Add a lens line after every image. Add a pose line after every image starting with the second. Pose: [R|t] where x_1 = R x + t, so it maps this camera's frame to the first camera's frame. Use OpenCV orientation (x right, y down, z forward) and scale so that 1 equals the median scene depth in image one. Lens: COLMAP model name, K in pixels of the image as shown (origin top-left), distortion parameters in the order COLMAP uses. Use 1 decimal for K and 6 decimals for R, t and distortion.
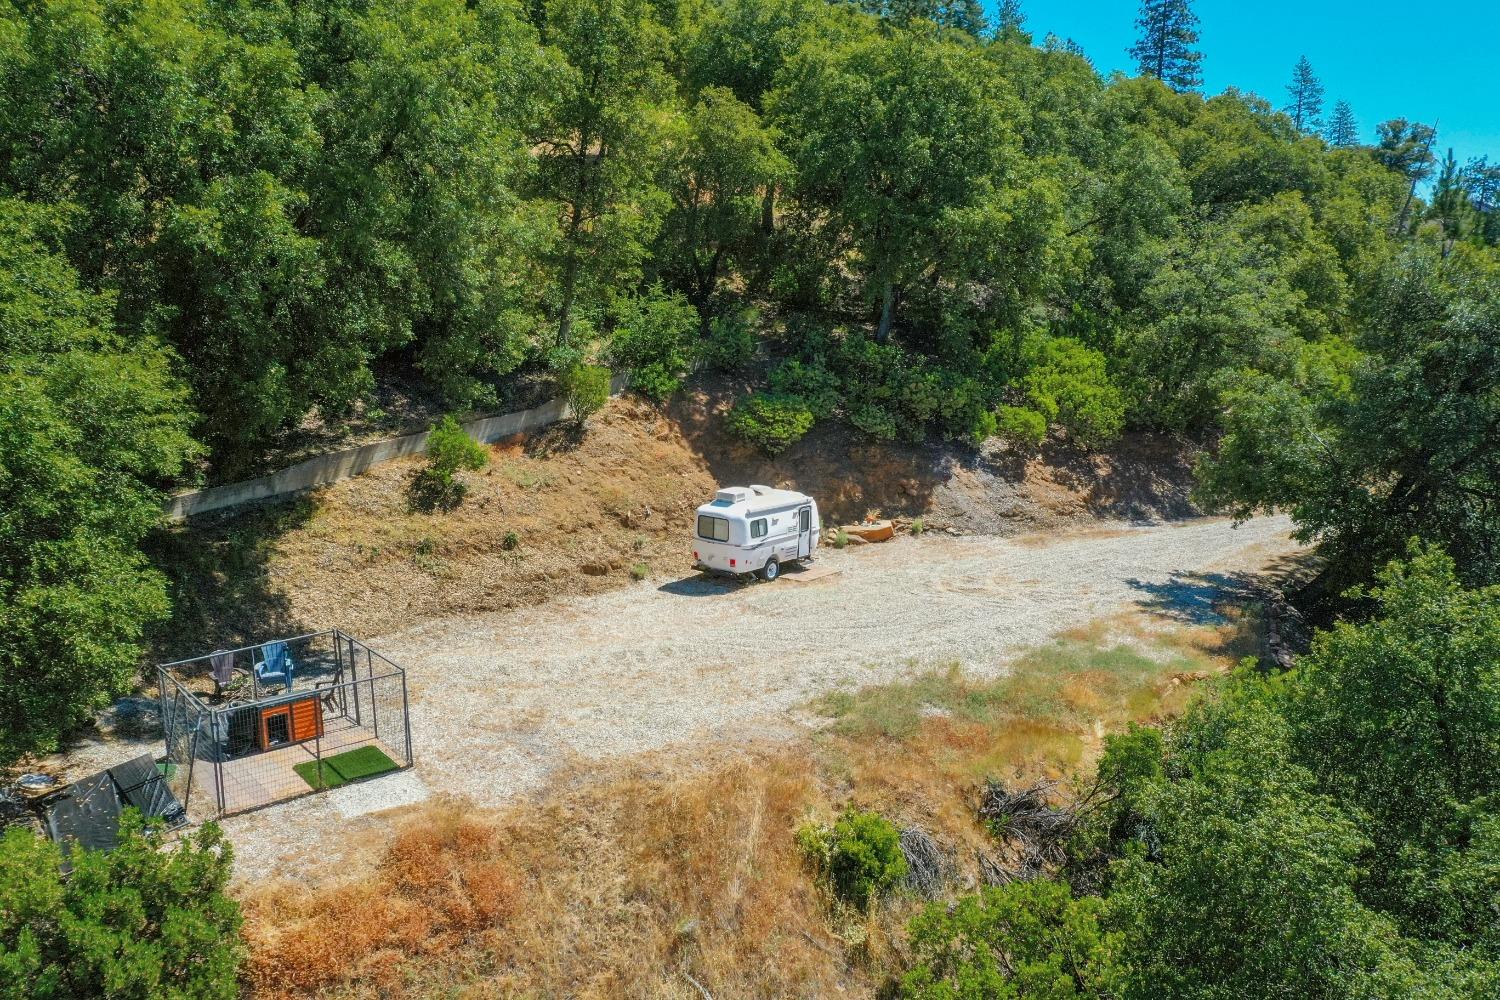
lens RADIAL K [[1177.7, 0, 750.0], [0, 1177.7, 512.5], [0, 0, 1]] dist [0.004767, -0.006316]
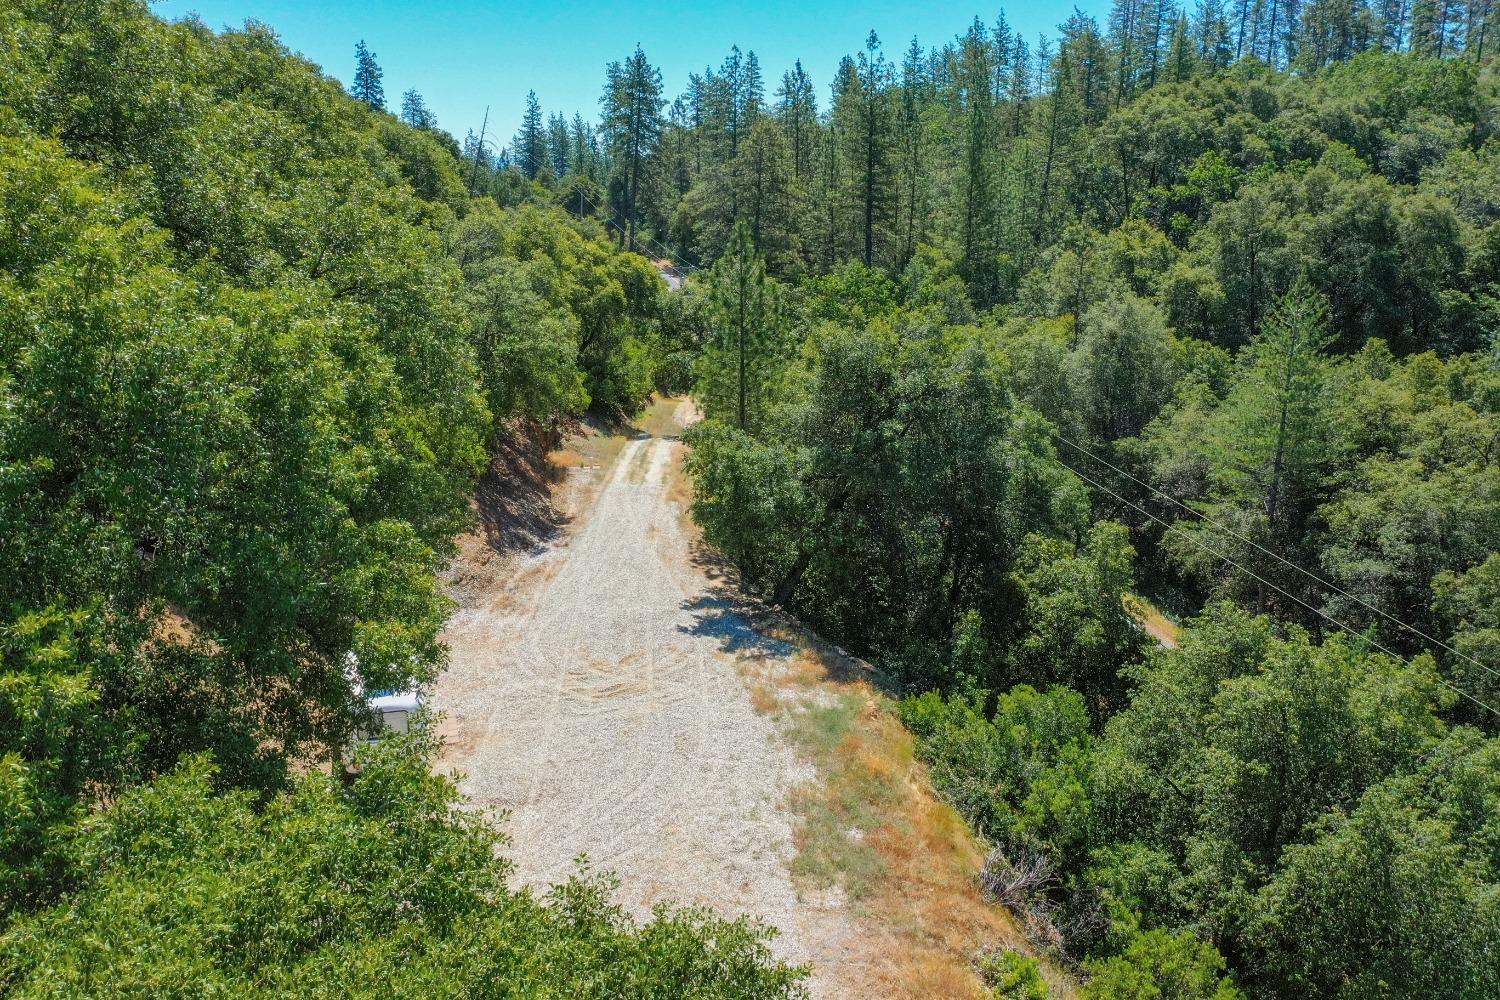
lens RADIAL K [[1177.7, 0, 748.9], [0, 1177.7, 498.2], [0, 0, 1]] dist [0.004767, -0.006316]
pose [[0.547774, -0.214116, 0.808763, -0.429578], [0.133286, 0.976684, 0.168297, -0.201602], [-0.825941, 0.015608, 0.563541, 0.271766]]
